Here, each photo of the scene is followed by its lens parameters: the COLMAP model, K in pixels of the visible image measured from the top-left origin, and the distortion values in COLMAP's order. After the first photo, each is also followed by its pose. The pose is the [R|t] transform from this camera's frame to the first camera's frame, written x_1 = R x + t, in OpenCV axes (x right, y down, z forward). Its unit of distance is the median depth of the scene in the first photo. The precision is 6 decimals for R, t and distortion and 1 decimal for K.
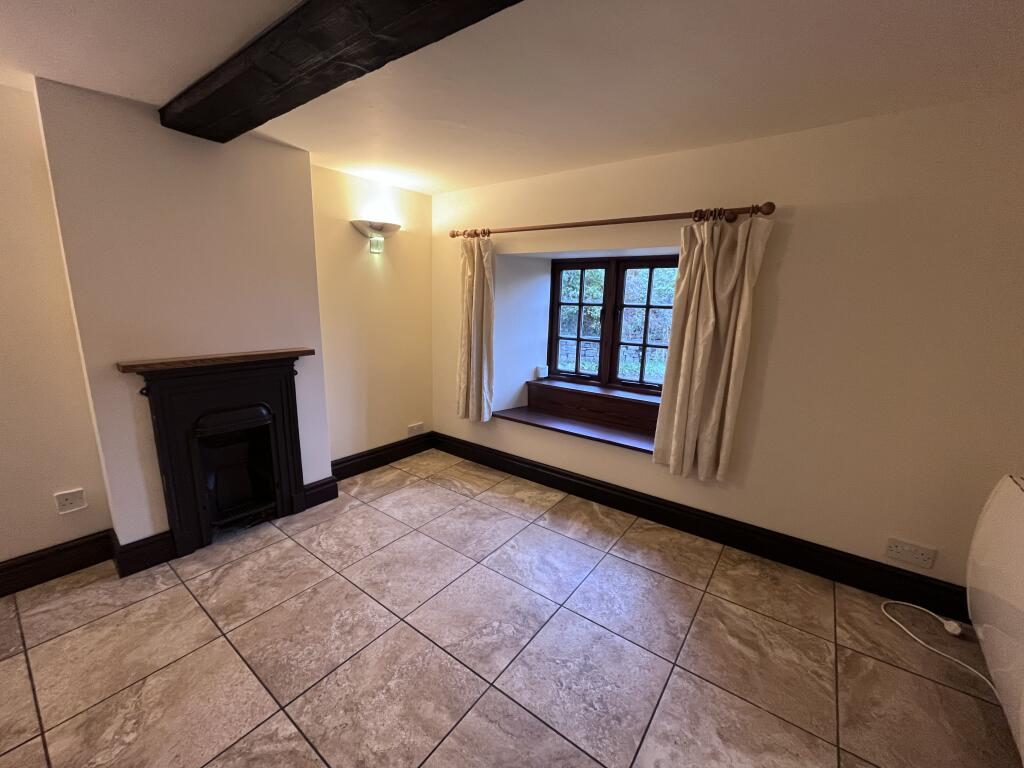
lens RADIAL K [[412.8, 0, 510.0], [0, 412.8, 384.8], [0, 0, 1]] dist [-0.002759, -0.000437]
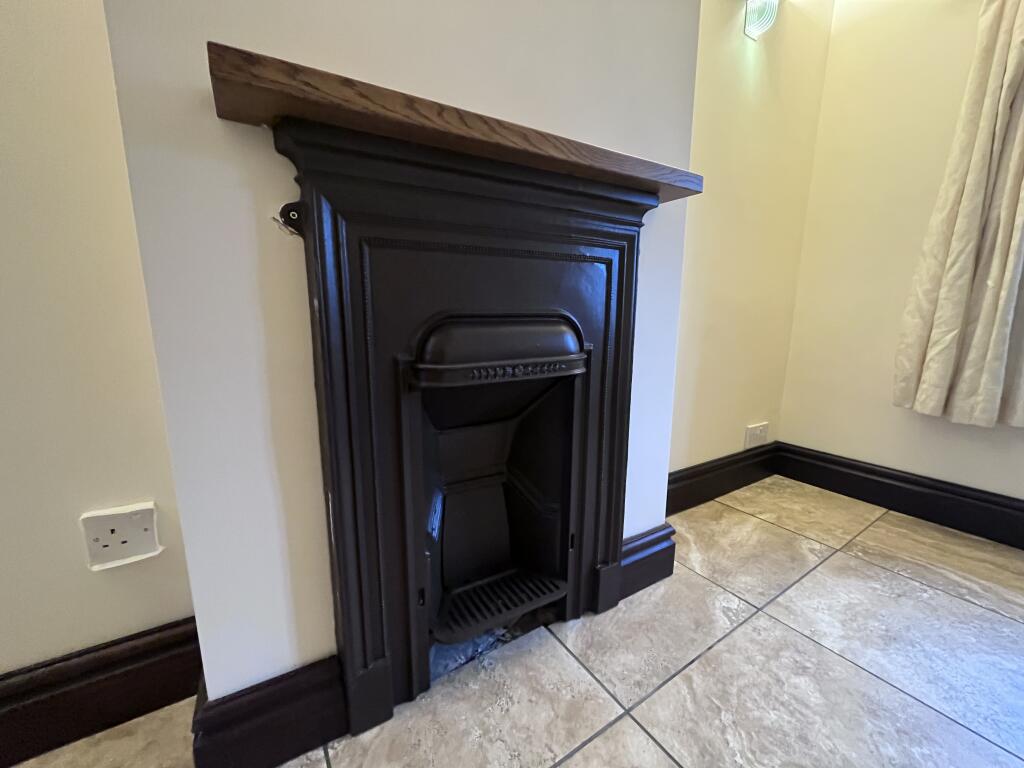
lens RADIAL K [[412.8, 0, 510.0], [0, 412.8, 384.8], [0, 0, 1]] dist [-0.002759, -0.000437]
pose [[0.939822, 0.040916, -0.339207, -0.416878], [-0.052892, 0.998258, -0.026134, 0.093036], [0.337547, 0.042503, 0.940349, 0.511817]]
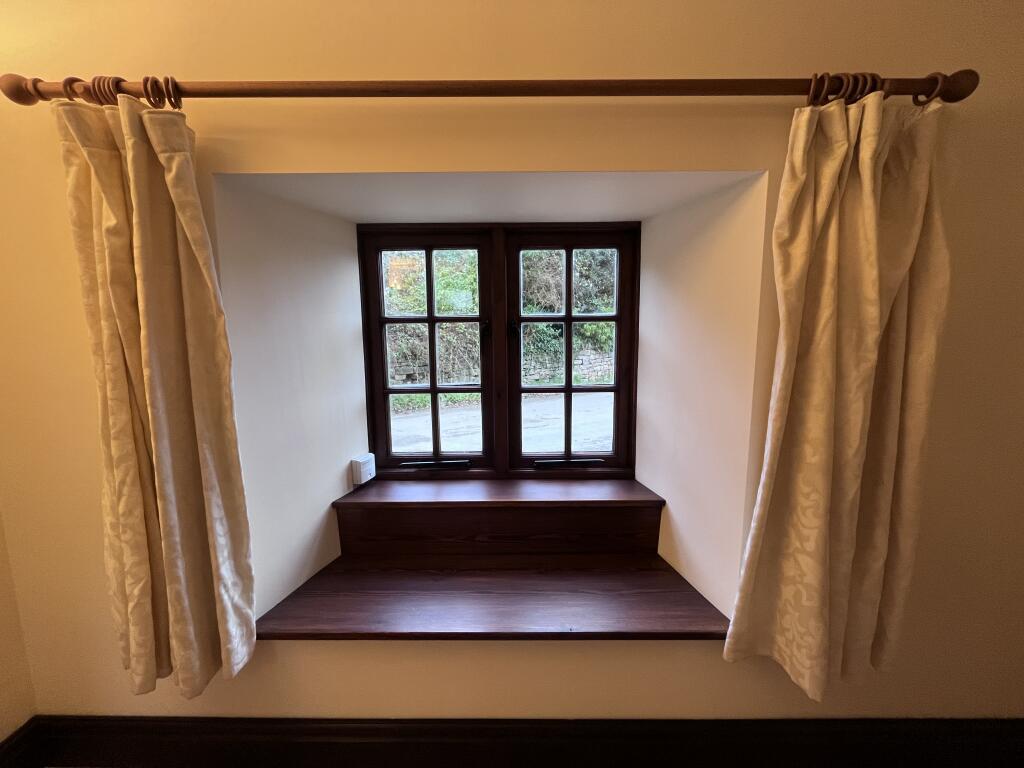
lens RADIAL K [[412.8, 0, 510.0], [0, 412.8, 384.8], [0, 0, 1]] dist [-0.002759, -0.000437]
pose [[0.810969, -0.113713, 0.573932, -0.049933], [0.148011, 0.988897, -0.013210, -0.111608], [-0.566058, 0.095661, 0.818796, 0.627684]]
